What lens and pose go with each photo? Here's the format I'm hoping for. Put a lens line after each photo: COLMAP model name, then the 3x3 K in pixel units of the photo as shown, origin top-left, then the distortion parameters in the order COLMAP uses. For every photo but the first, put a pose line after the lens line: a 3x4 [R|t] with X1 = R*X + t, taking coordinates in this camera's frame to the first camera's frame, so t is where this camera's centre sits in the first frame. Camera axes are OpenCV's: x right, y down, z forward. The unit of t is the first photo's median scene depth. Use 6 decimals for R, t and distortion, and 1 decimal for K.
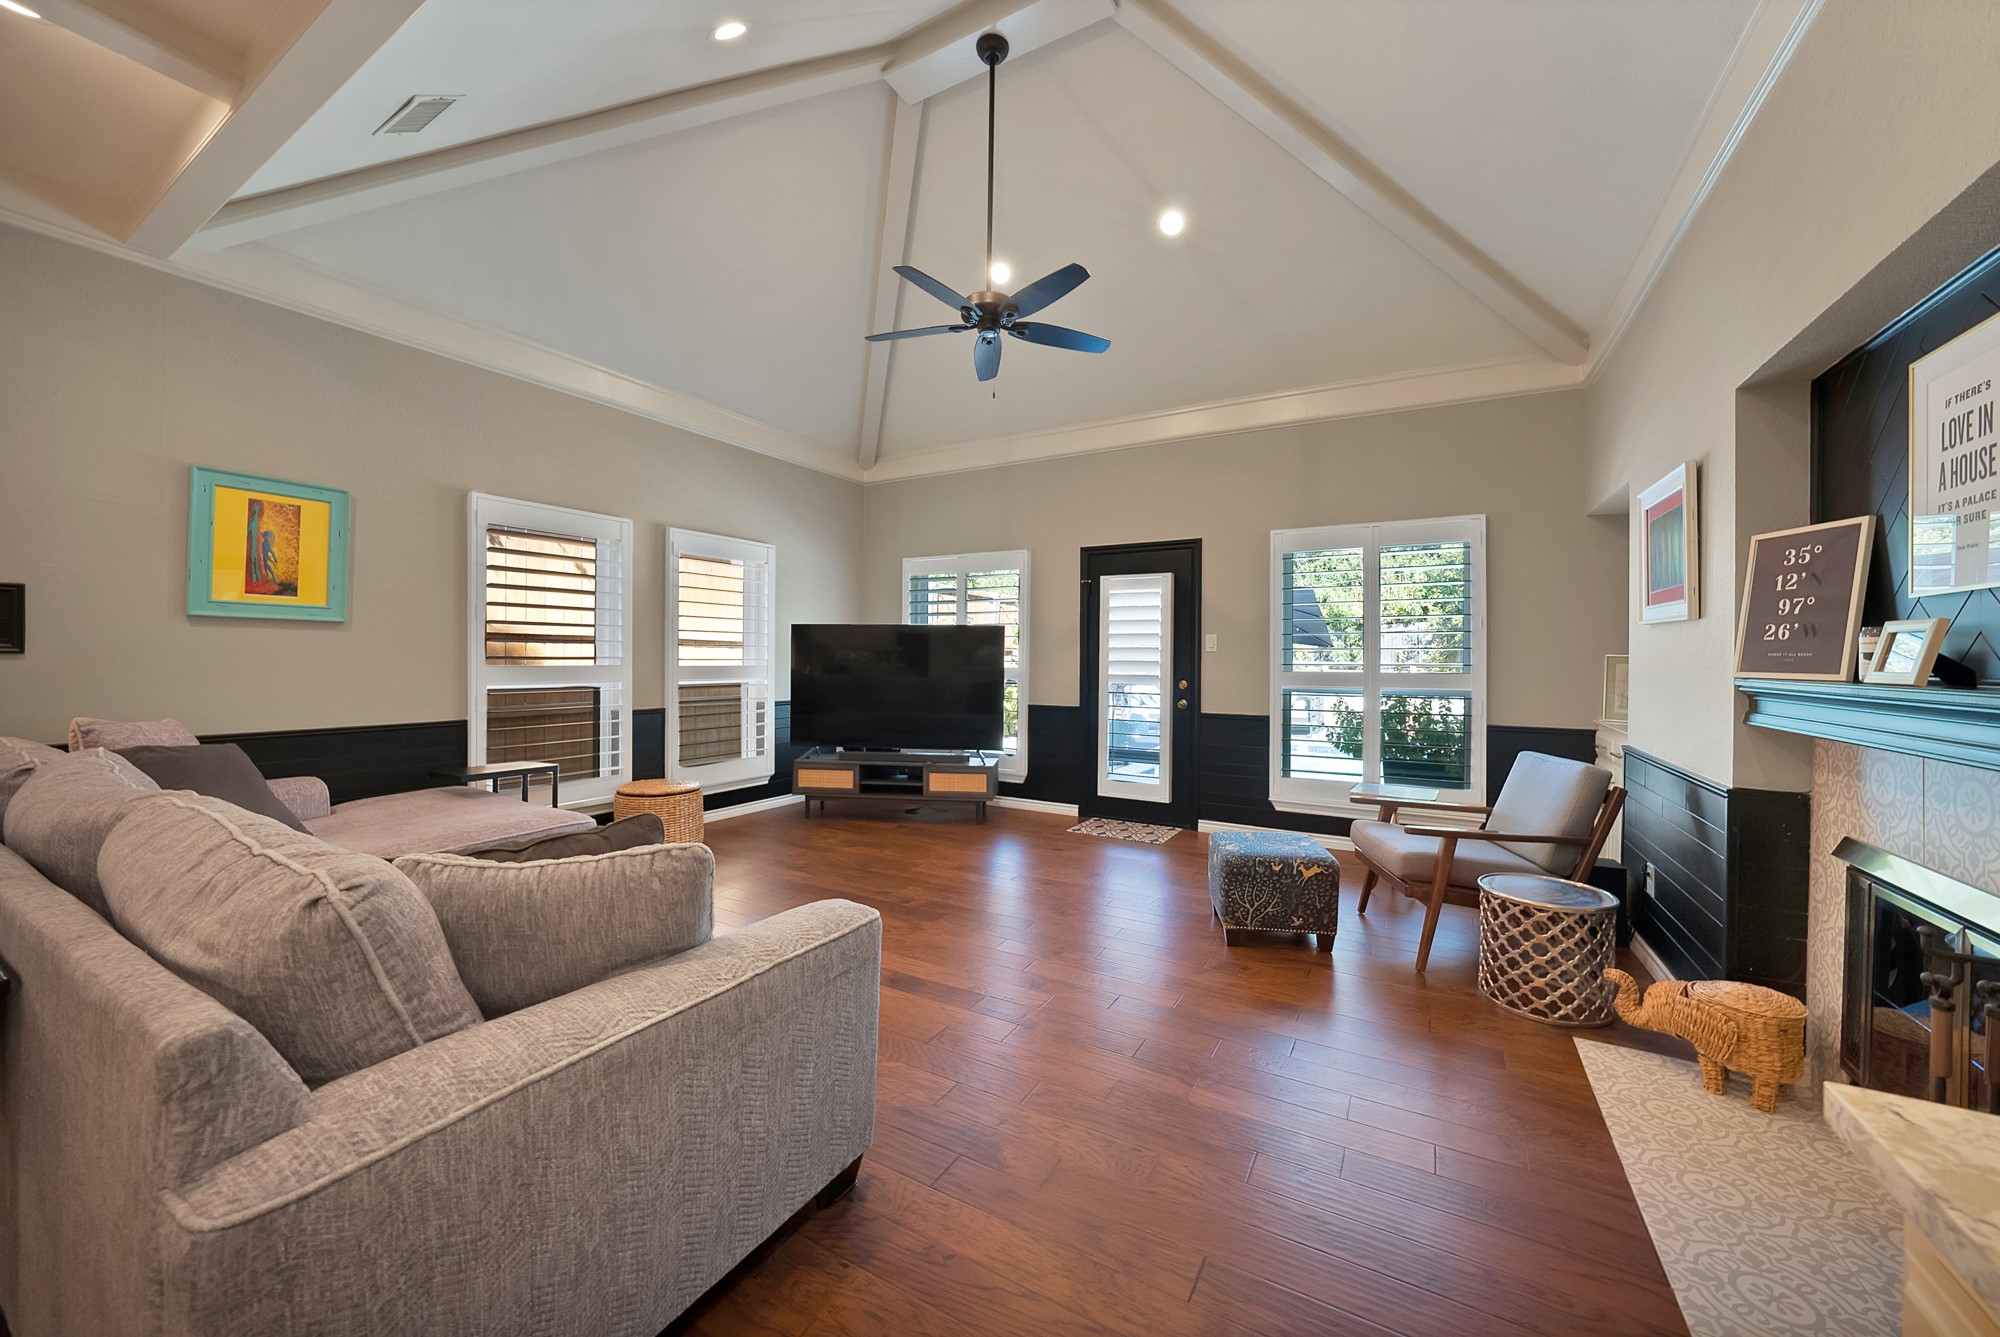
lens RADIAL K [[712.1, 0, 1008.9], [0, 712.1, 660.7], [0, 0, 1]] dist [-0.015001, -0.000023]
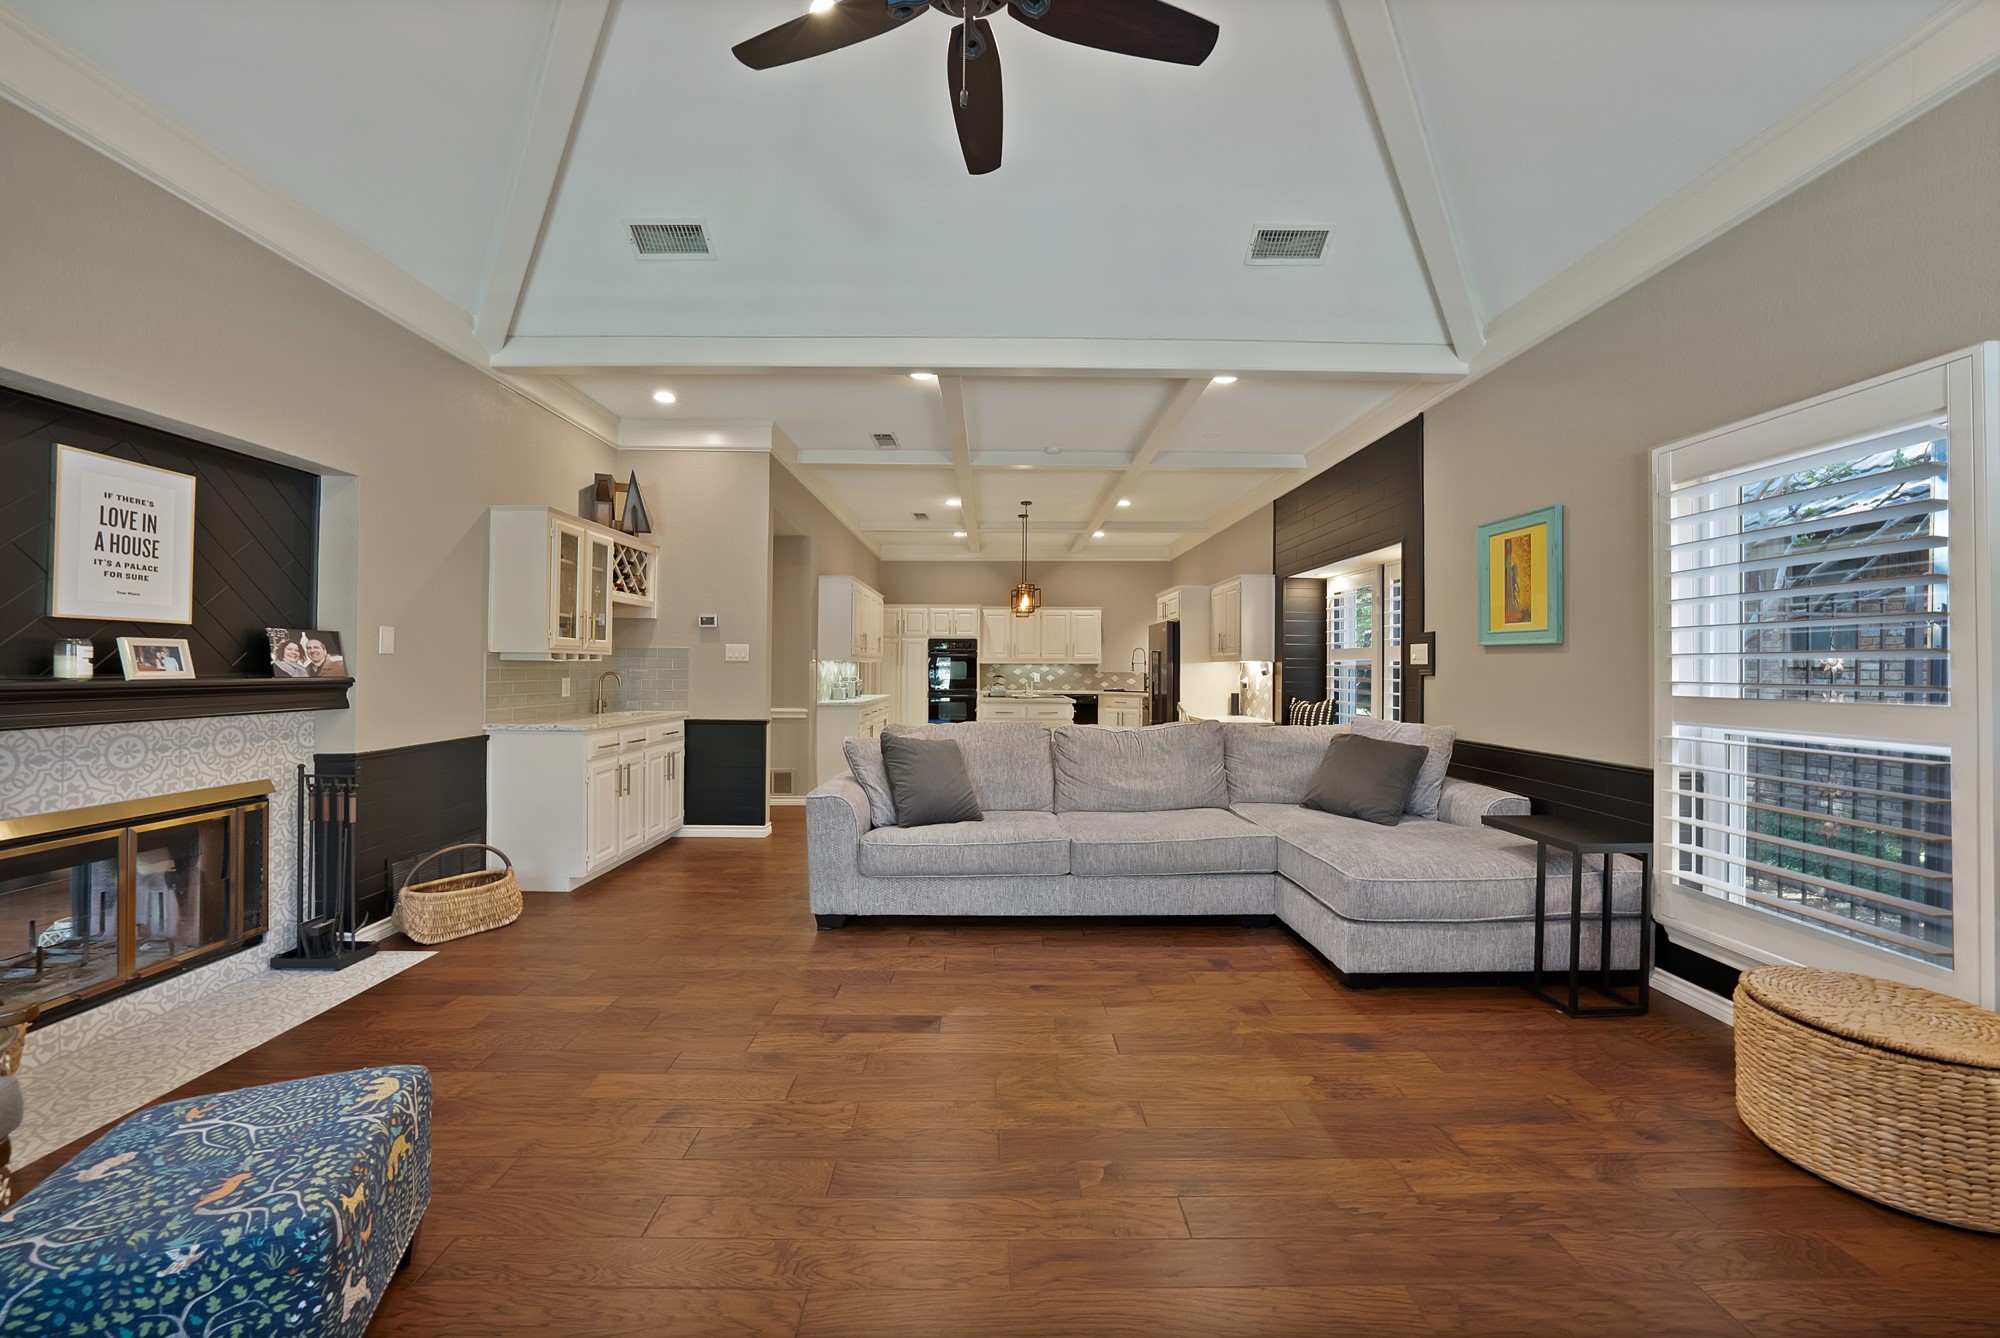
lens RADIAL K [[712.1, 0, 1004.1], [0, 712.1, 666.5], [0, 0, 1]] dist [-0.015001, -0.000023]
pose [[-0.856187, -0.017567, -0.516367, 0.195246], [-0.015965, 0.999844, -0.007543, -0.004168], [0.516419, 0.001785, -0.856334, 1.519633]]
